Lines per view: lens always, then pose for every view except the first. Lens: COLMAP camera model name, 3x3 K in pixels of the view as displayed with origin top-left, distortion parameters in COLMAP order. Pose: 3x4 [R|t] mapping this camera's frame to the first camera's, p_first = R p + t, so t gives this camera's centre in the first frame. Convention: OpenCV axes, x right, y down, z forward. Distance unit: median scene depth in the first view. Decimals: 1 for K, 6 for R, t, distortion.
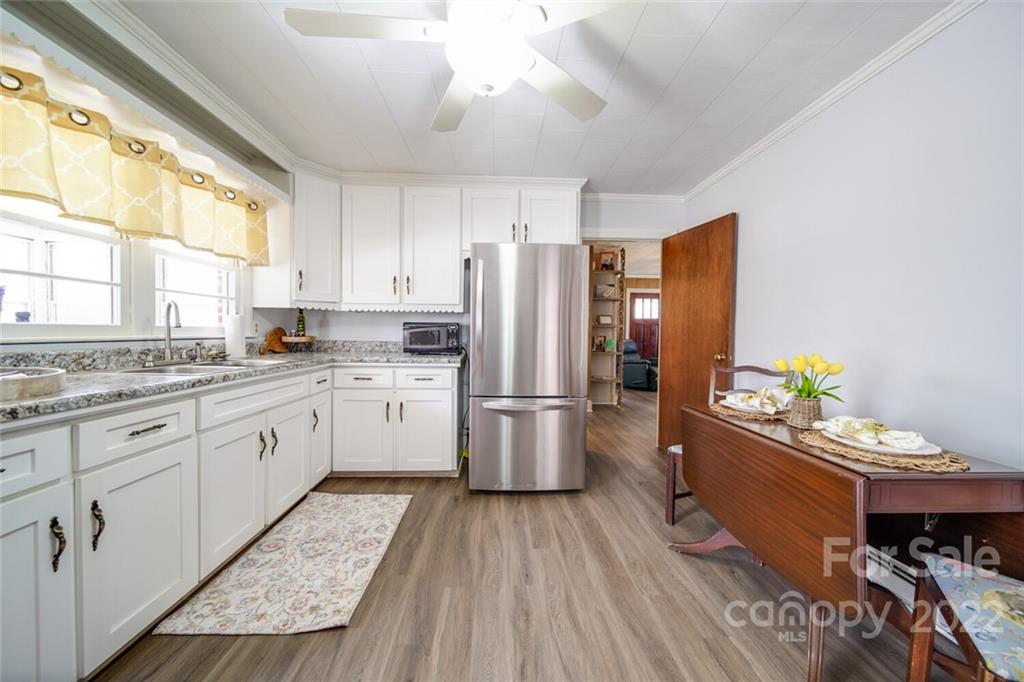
lens RADIAL K [[362.3, 0, 513.8], [0, 362.3, 341.5], [0, 0, 1]] dist [-0.000001, -0.001745]
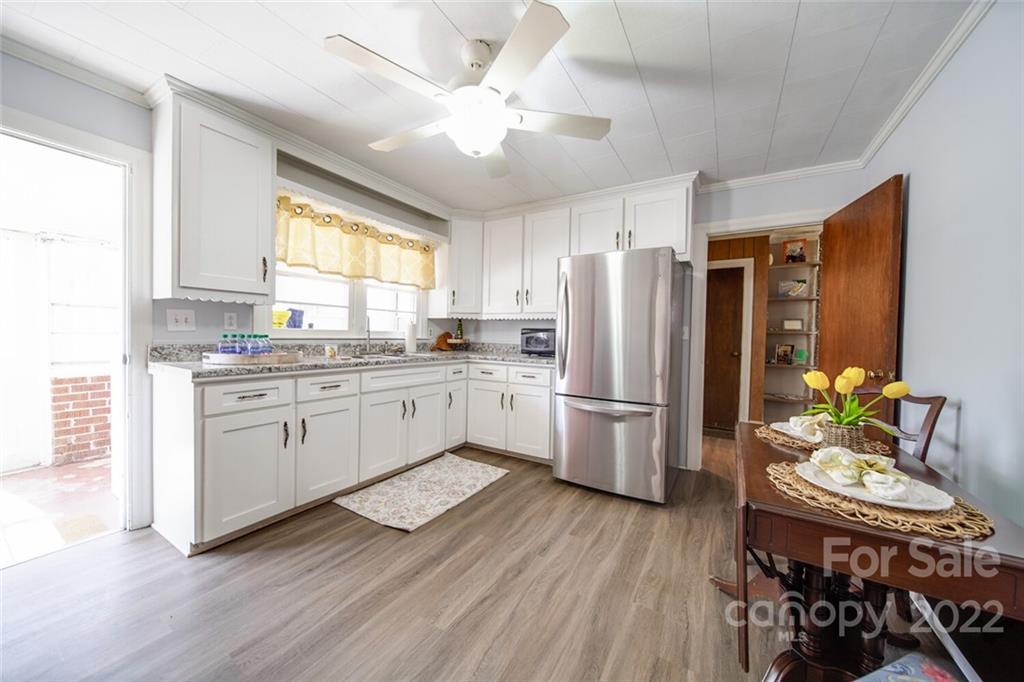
lens RADIAL K [[362.3, 0, 513.1], [0, 362.3, 341.7], [0, 0, 1]] dist [-0.000001, -0.001745]
pose [[0.834763, 0.016866, -0.550351, 0.361455], [-0.026626, 0.999598, -0.009752, 0.004000], [0.549966, 0.022795, 0.834876, -0.013546]]
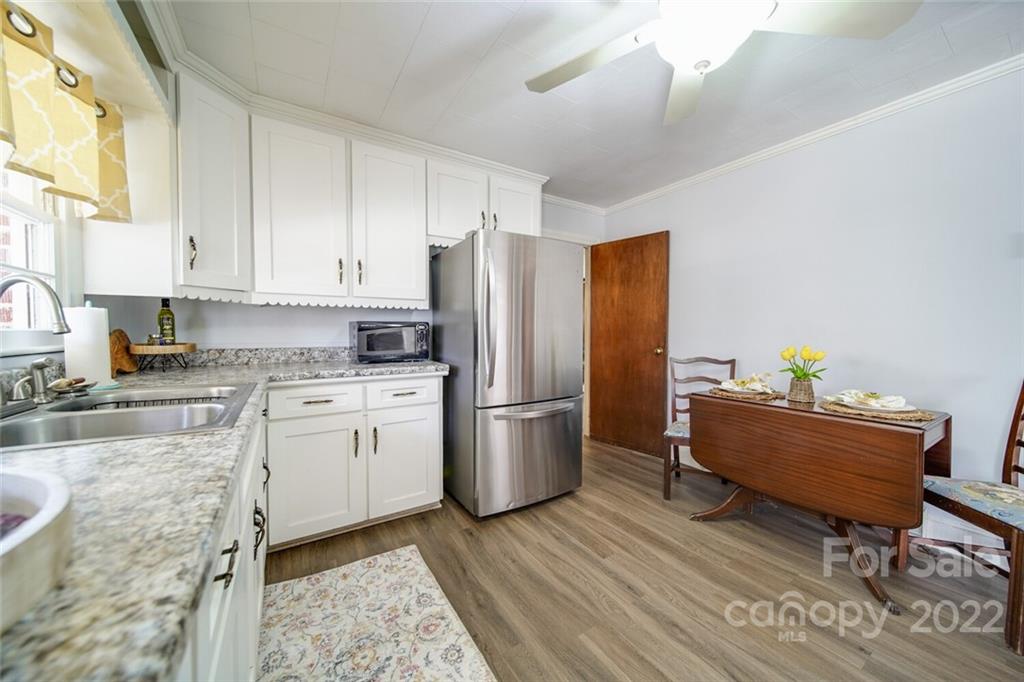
lens RADIAL K [[362.3, 0, 514.0], [0, 362.3, 341.3], [0, 0, 1]] dist [-0.000001, -0.001745]
pose [[0.867883, -0.026448, 0.496064, -0.434810], [0.023002, 0.999650, 0.013054, -0.014878], [-0.496236, 0.000081, 0.868188, 0.203949]]
